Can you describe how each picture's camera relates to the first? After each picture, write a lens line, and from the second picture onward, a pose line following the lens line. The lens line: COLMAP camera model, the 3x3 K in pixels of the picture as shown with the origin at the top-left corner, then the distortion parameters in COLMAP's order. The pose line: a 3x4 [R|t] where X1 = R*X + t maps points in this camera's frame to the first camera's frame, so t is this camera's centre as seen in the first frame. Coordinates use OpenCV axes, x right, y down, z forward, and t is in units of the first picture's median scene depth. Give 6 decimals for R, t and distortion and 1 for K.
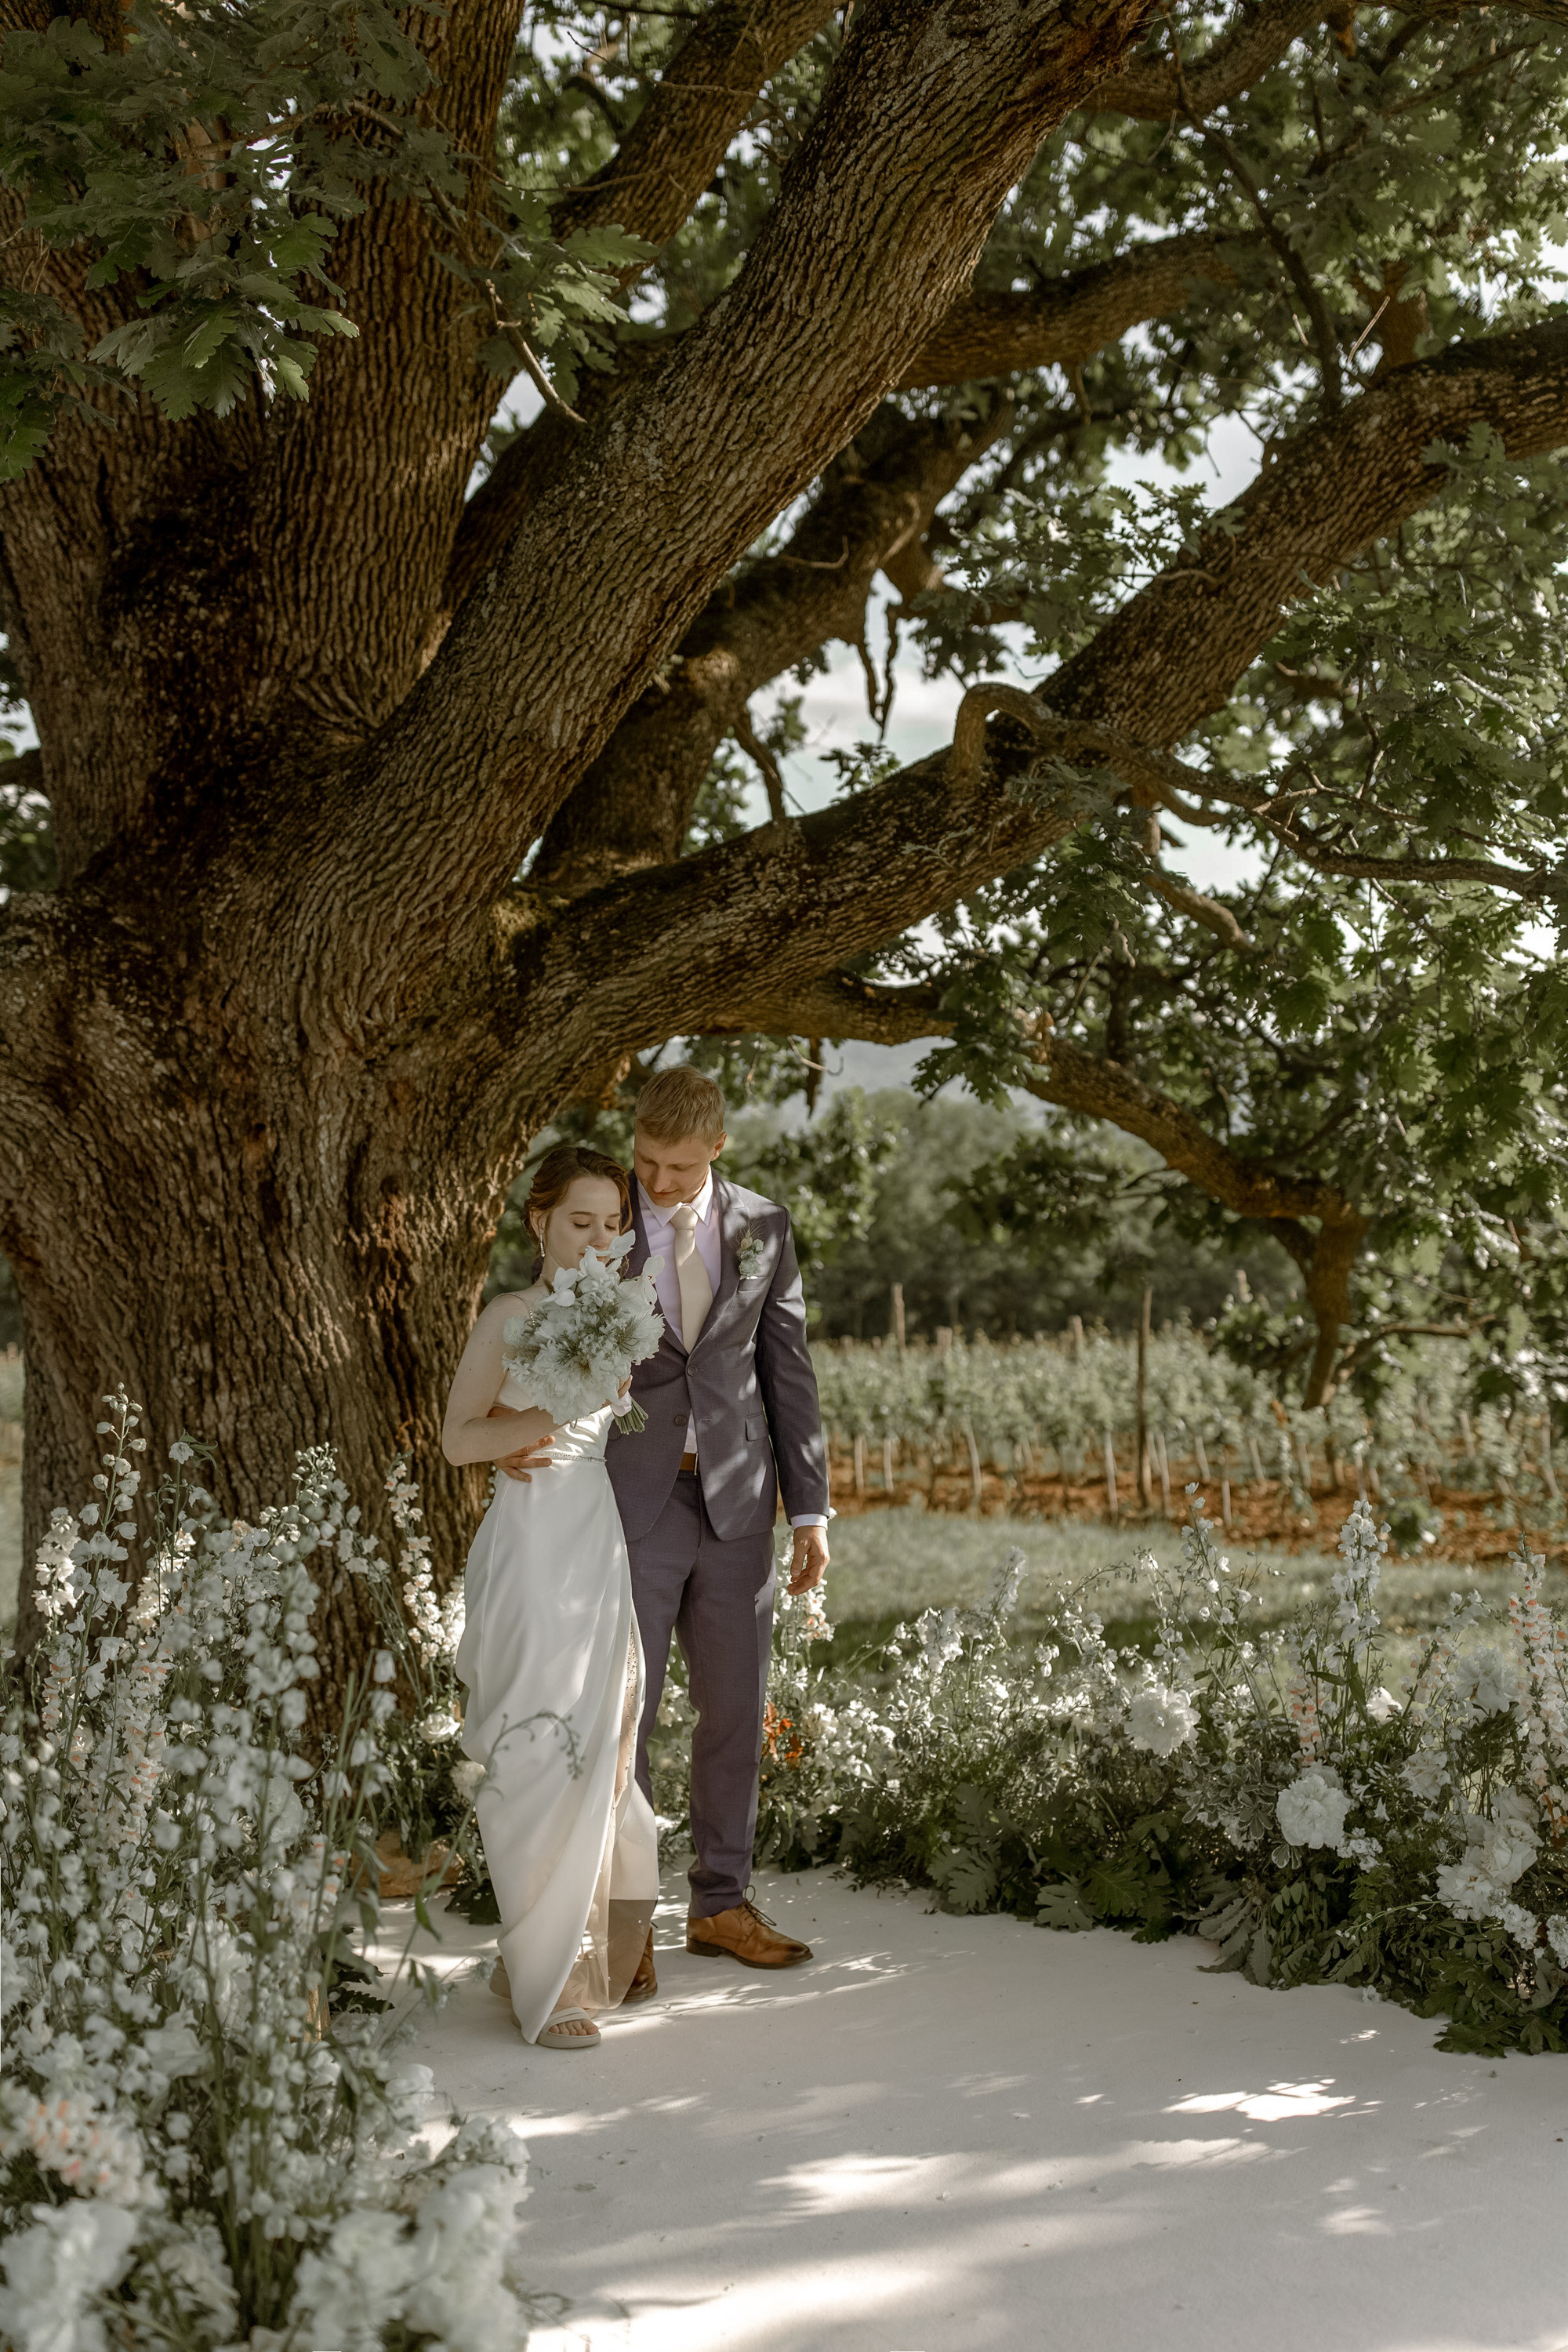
lens RADIAL K [[2261.6, 0, 779.0], [0, 2261.6, 1140.3], [0, 0, 1]] dist [0.097284, -0.451170]
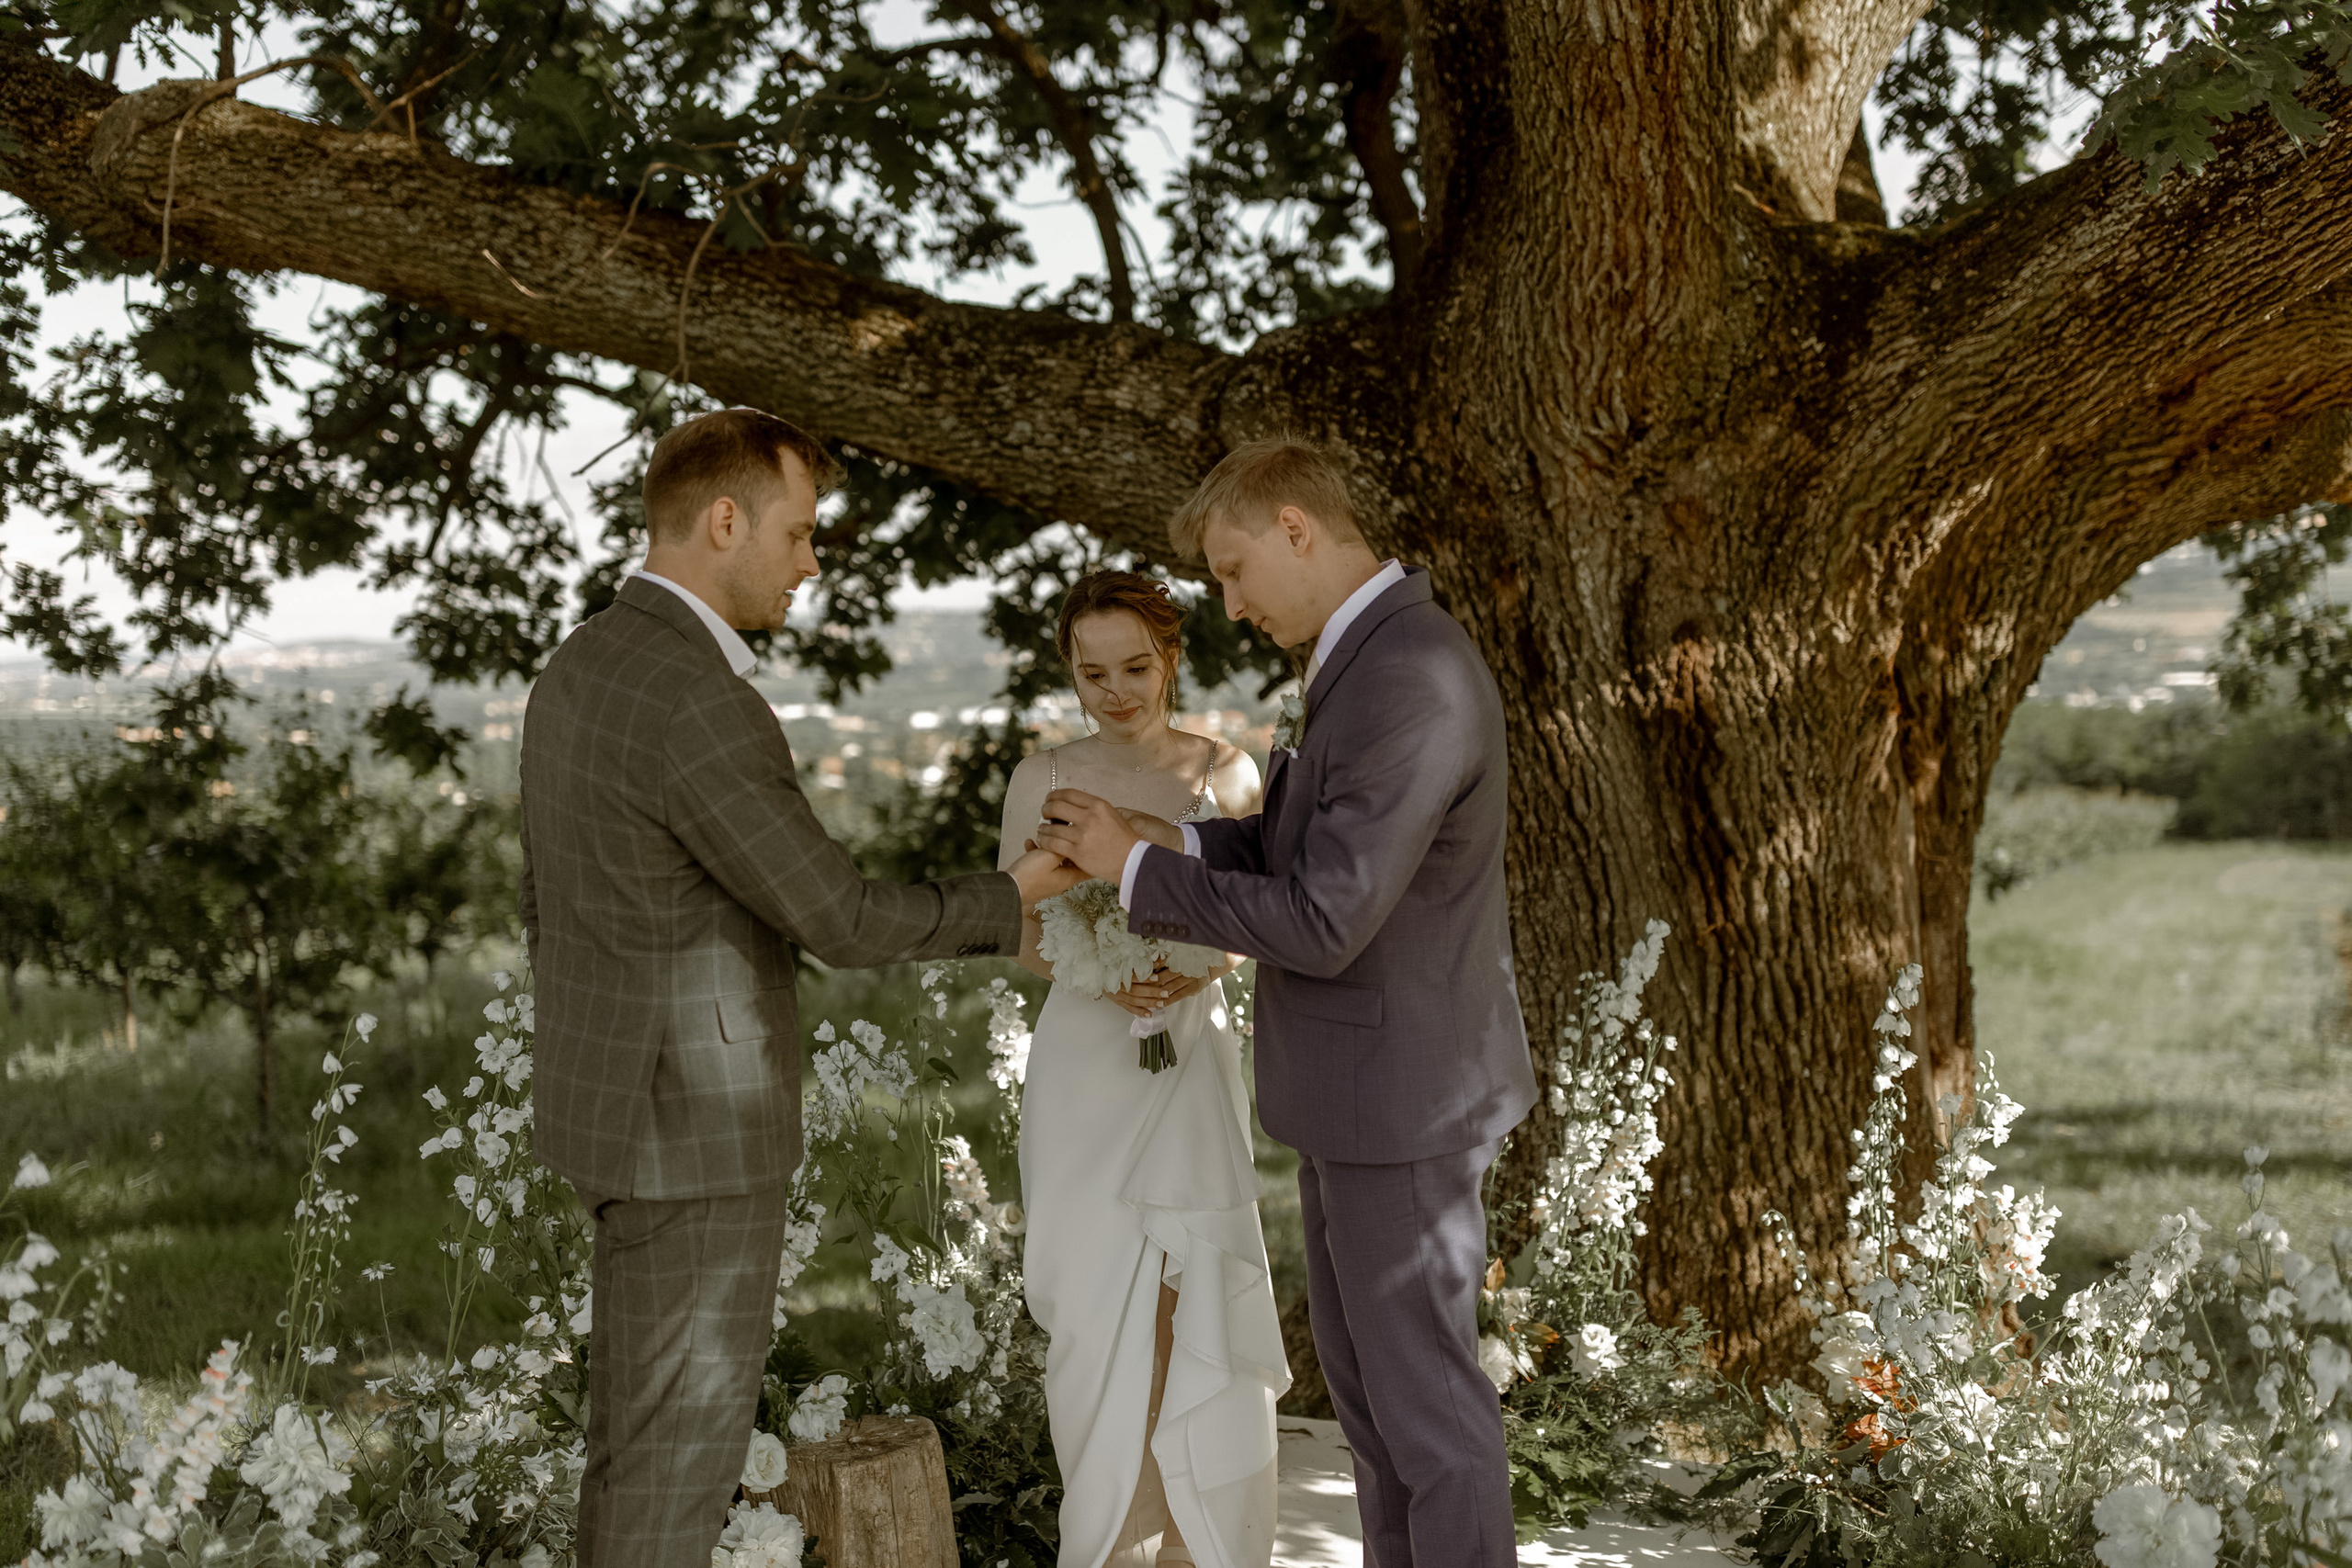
lens RADIAL K [[2265.8, 0, 1178.4], [0, 2265.8, 772.8], [0, 0, 1]] dist [0.005040, -0.000190]
pose [[0.619434, 0.026497, -0.784601, 0.366823], [0.034301, 0.997562, 0.060770, 0.015242], [0.784299, -0.064555, 0.617016, 0.371370]]
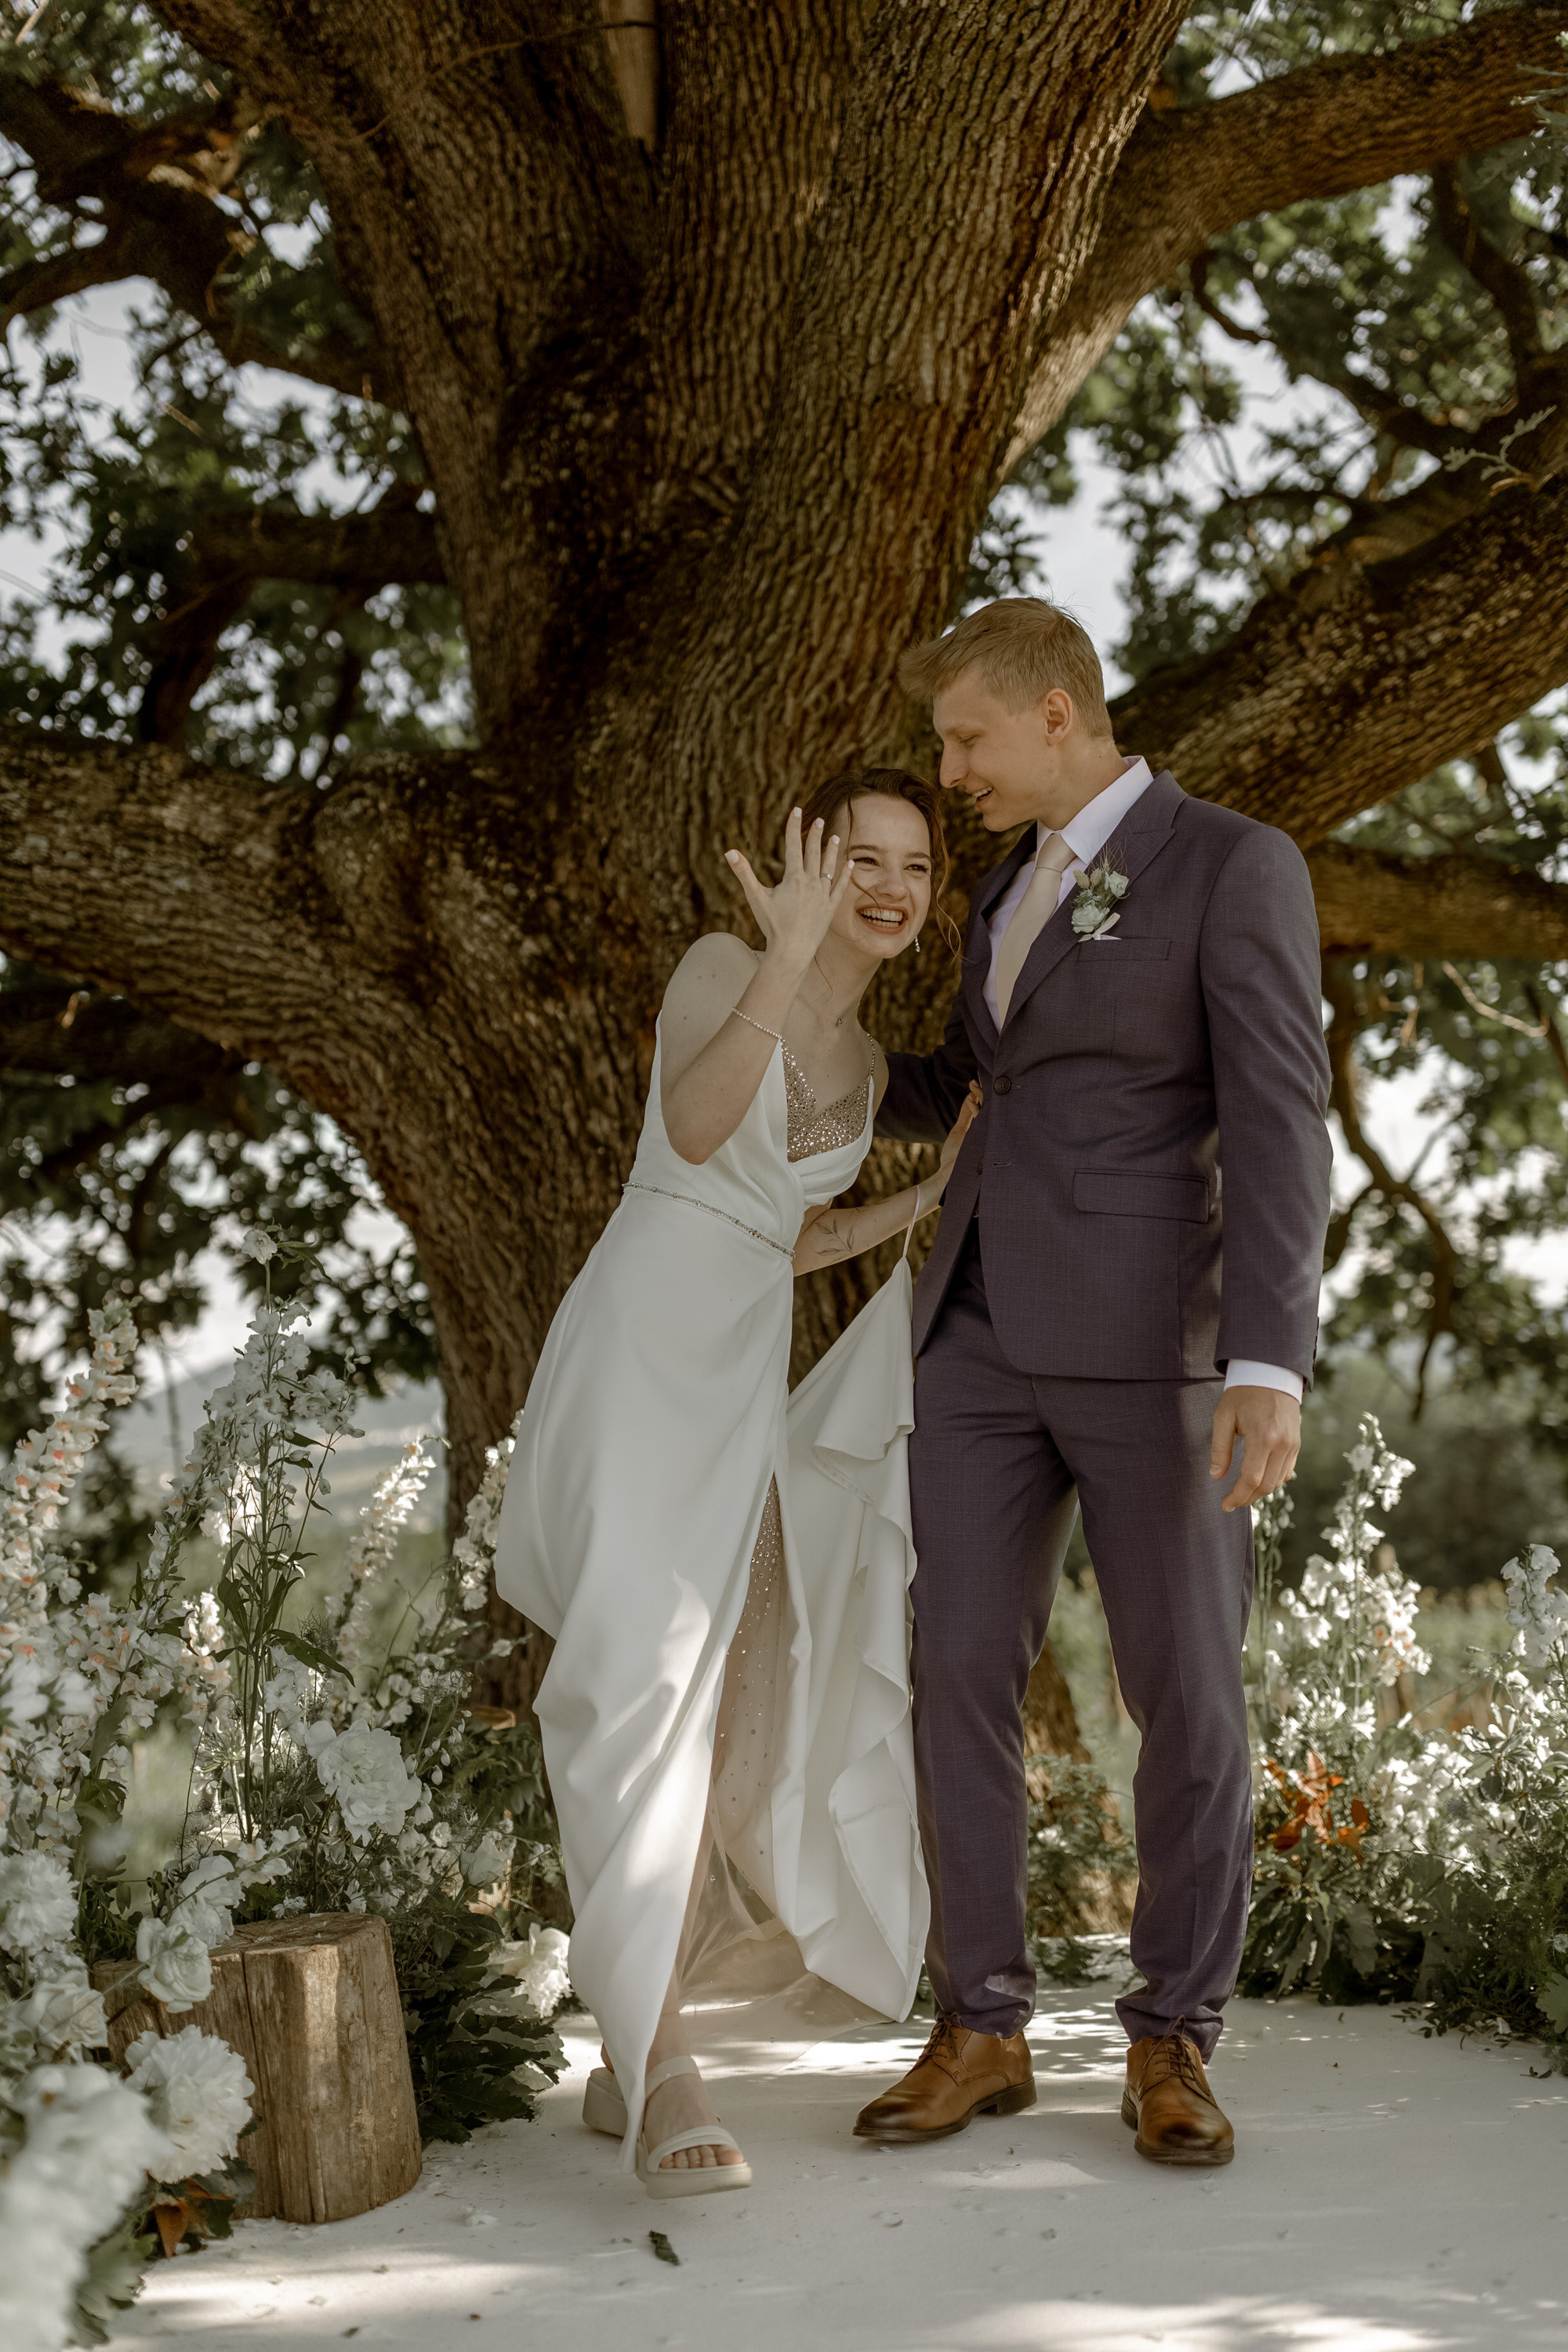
lens RADIAL K [[2239.6, 0, 784.0], [0, 2239.6, 1176.0], [0, 0, 1]] dist [-0.009625, 0.010486]
pose [[0.926926, -0.073716, -0.367932, 0.093120], [0.034927, 0.993207, -0.110998, 0.136411], [0.373614, 0.090036, 0.923204, 0.307223]]
